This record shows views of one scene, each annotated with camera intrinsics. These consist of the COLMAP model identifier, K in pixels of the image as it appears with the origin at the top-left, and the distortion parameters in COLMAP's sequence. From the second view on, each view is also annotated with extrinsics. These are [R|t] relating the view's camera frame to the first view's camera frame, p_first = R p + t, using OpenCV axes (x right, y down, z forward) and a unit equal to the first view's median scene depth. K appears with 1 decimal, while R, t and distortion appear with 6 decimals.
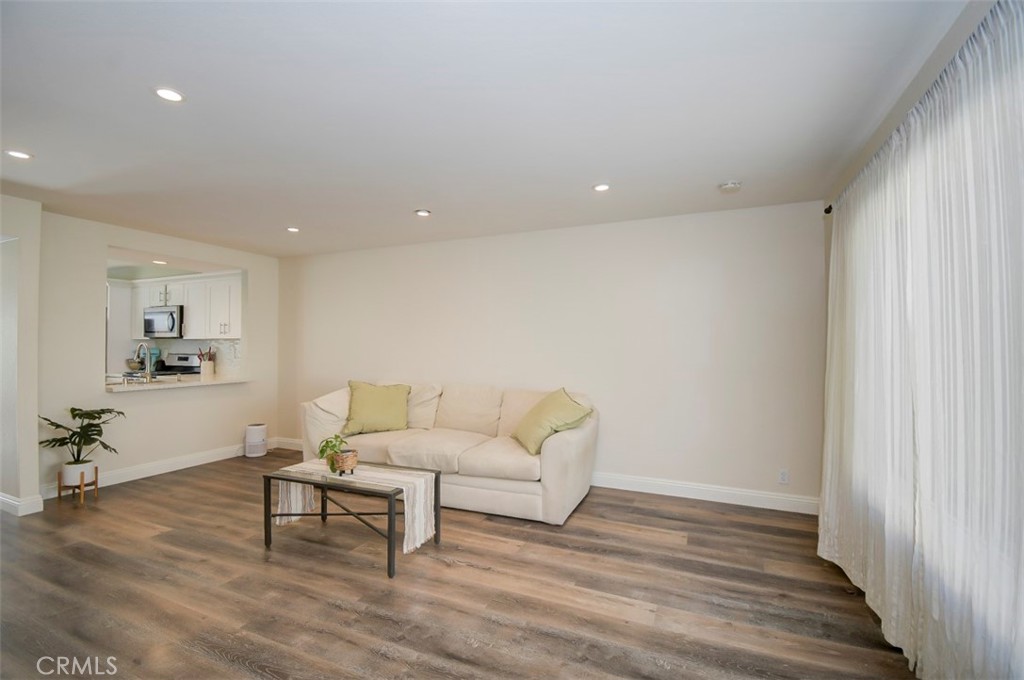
lens RADIAL K [[463.5, 0, 496.8], [0, 463.5, 333.3], [0, 0, 1]] dist [0.005454, -0.017126]
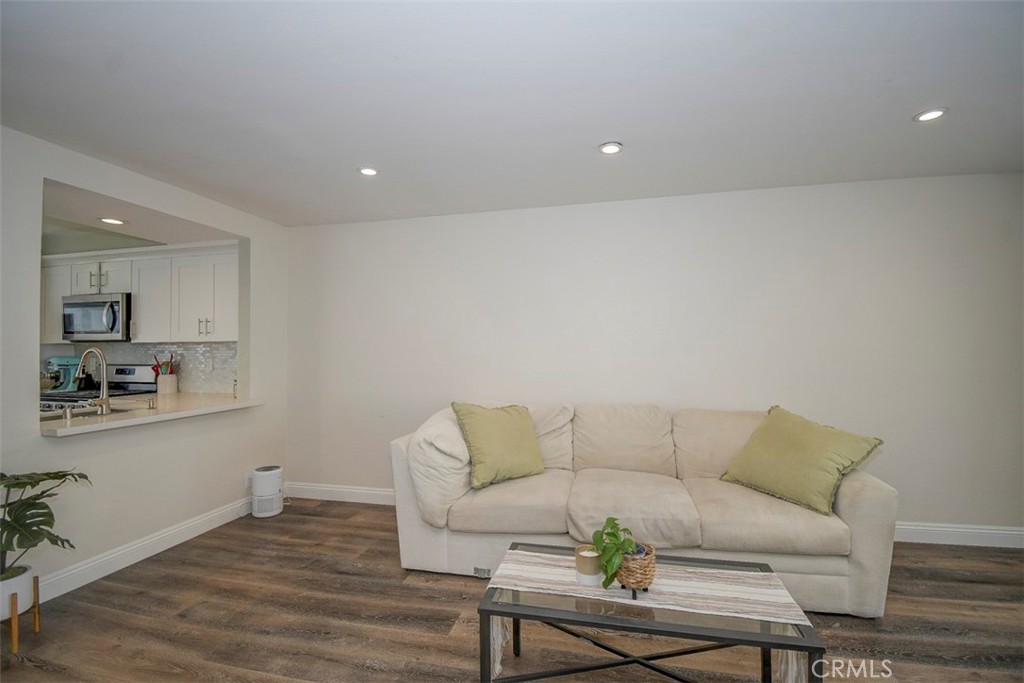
lens RADIAL K [[463.5, 0, 486.2], [0, 463.5, 336.9], [0, 0, 1]] dist [0.005454, -0.017126]
pose [[0.984672, -0.003973, 0.174374, -0.481354], [0.003882, 0.999992, 0.000861, 0.008823], [-0.174376, -0.000171, 0.984679, 0.415617]]
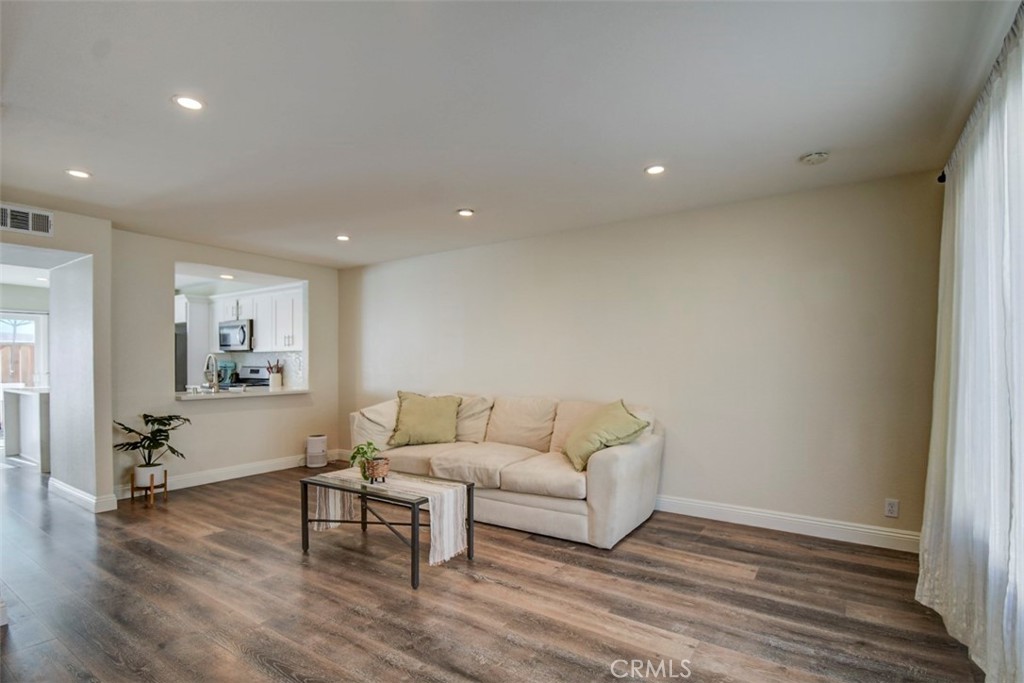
lens RADIAL K [[500.5, 0, 503.5], [0, 500.5, 357.0], [0, 0, 1]] dist [-0.001234, -0.011085]
pose [[0.985182, -0.005299, -0.171431, 0.097080], [0.007426, 0.999903, 0.011771, 0.025105], [0.171352, -0.012869, 0.985126, 0.010108]]
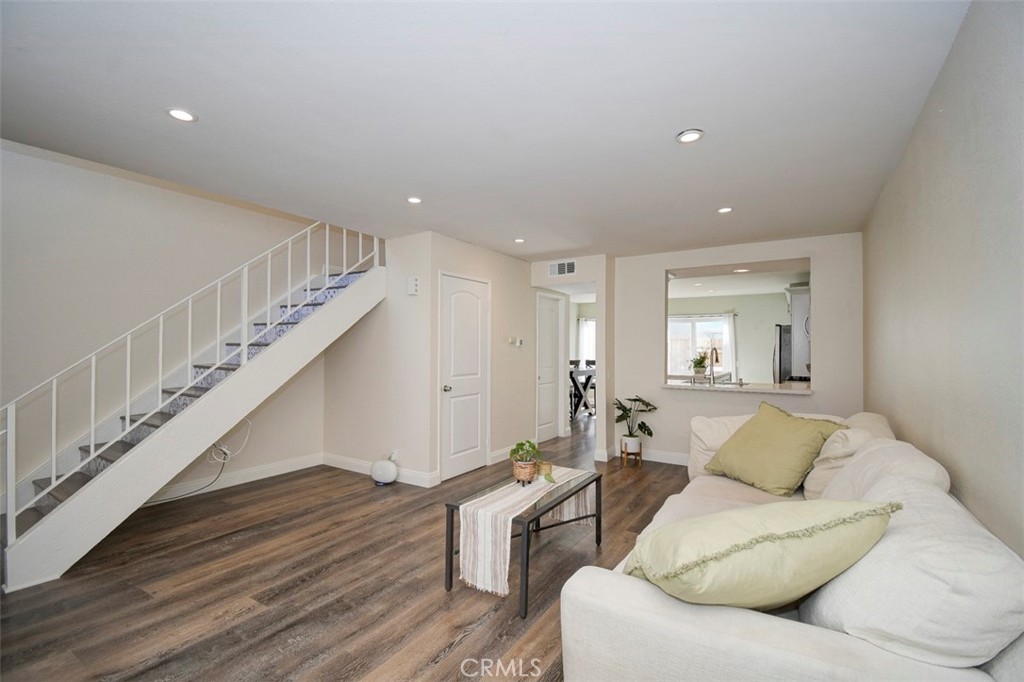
lens RADIAL K [[463.5, 0, 537.8], [0, 463.5, 340.1], [0, 0, 1]] dist [0.005454, -0.017126]
pose [[-0.121466, -0.020883, -0.992376, 0.515943], [0.020050, 0.999523, -0.023488, 0.026231], [0.992393, -0.022750, -0.120989, 0.951593]]
